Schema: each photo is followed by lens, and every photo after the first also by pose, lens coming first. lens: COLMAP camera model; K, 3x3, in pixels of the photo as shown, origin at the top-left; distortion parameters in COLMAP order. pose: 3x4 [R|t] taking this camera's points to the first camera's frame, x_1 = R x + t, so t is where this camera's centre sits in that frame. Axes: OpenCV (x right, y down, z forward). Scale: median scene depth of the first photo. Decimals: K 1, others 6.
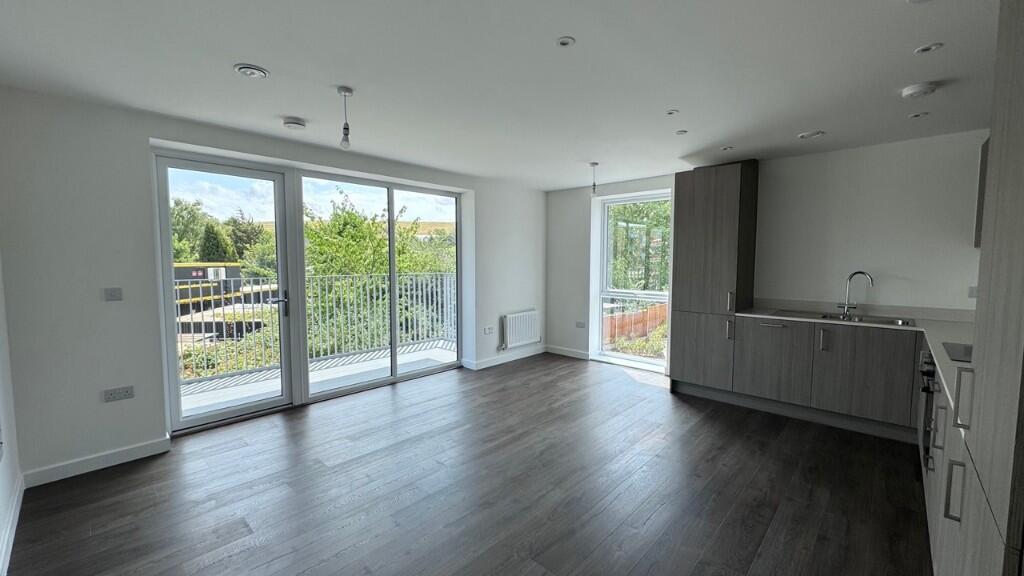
lens RADIAL K [[408.8, 0, 508.3], [0, 408.8, 287.3], [0, 0, 1]] dist [0.000094, 0.000665]
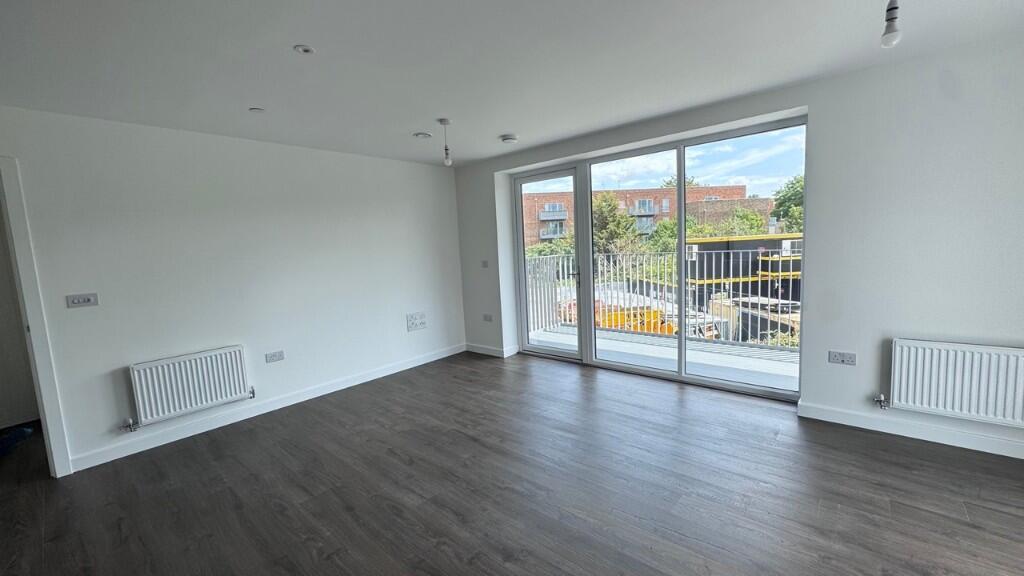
lens RADIAL K [[408.8, 0, 512.0], [0, 408.8, 288.2], [0, 0, 1]] dist [0.000094, 0.000665]
pose [[0.041935, 0.106195, -0.993461, 0.466570], [-0.015594, 0.994284, 0.105625, -0.037145], [0.998999, 0.011063, 0.043351, 0.545857]]
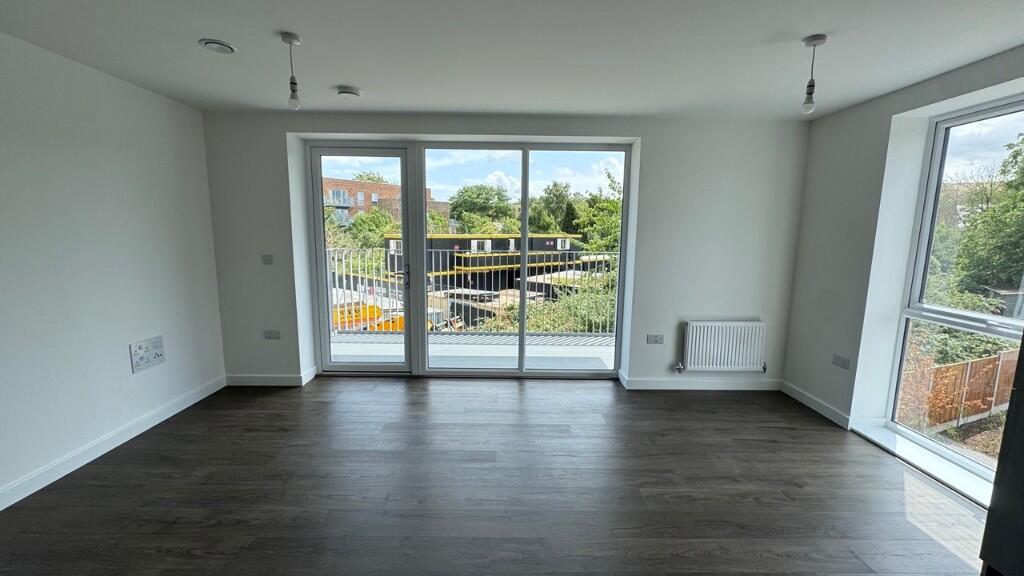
lens RADIAL K [[408.8, 0, 511.0], [0, 408.8, 287.1], [0, 0, 1]] dist [0.000094, 0.000665]
pose [[0.694594, 0.107246, -0.711363, 0.271971], [-0.061750, 0.994064, 0.089572, -0.031085], [0.716747, -0.018290, 0.697094, 0.338509]]
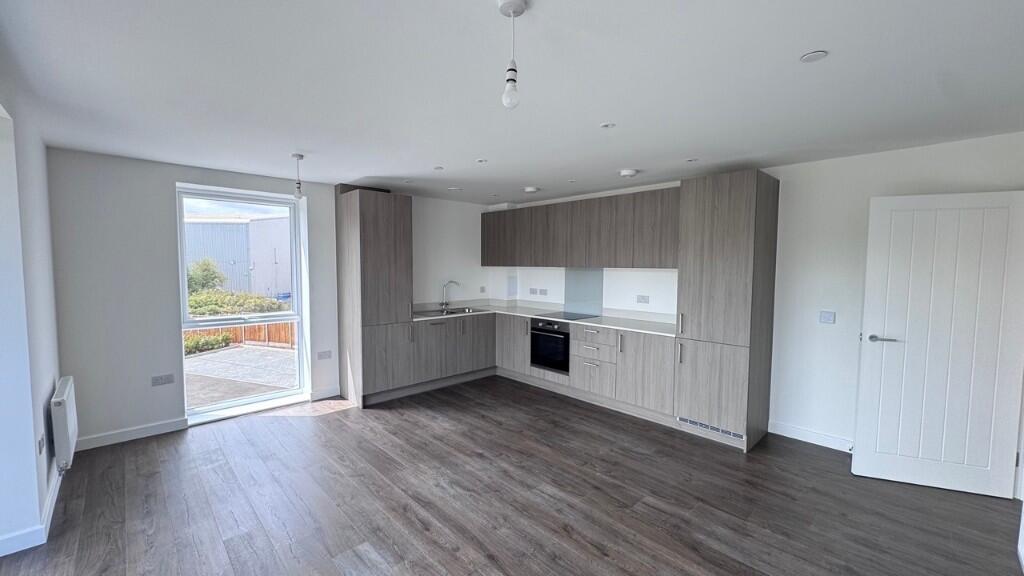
lens RADIAL K [[408.8, 0, 509.6], [0, 408.8, 289.0], [0, 0, 1]] dist [0.000094, 0.000665]
pose [[0.053669, -0.061221, 0.996680, -0.457269], [0.061879, 0.996404, 0.057872, -0.056656], [-0.996640, 0.058567, 0.057264, 0.465363]]
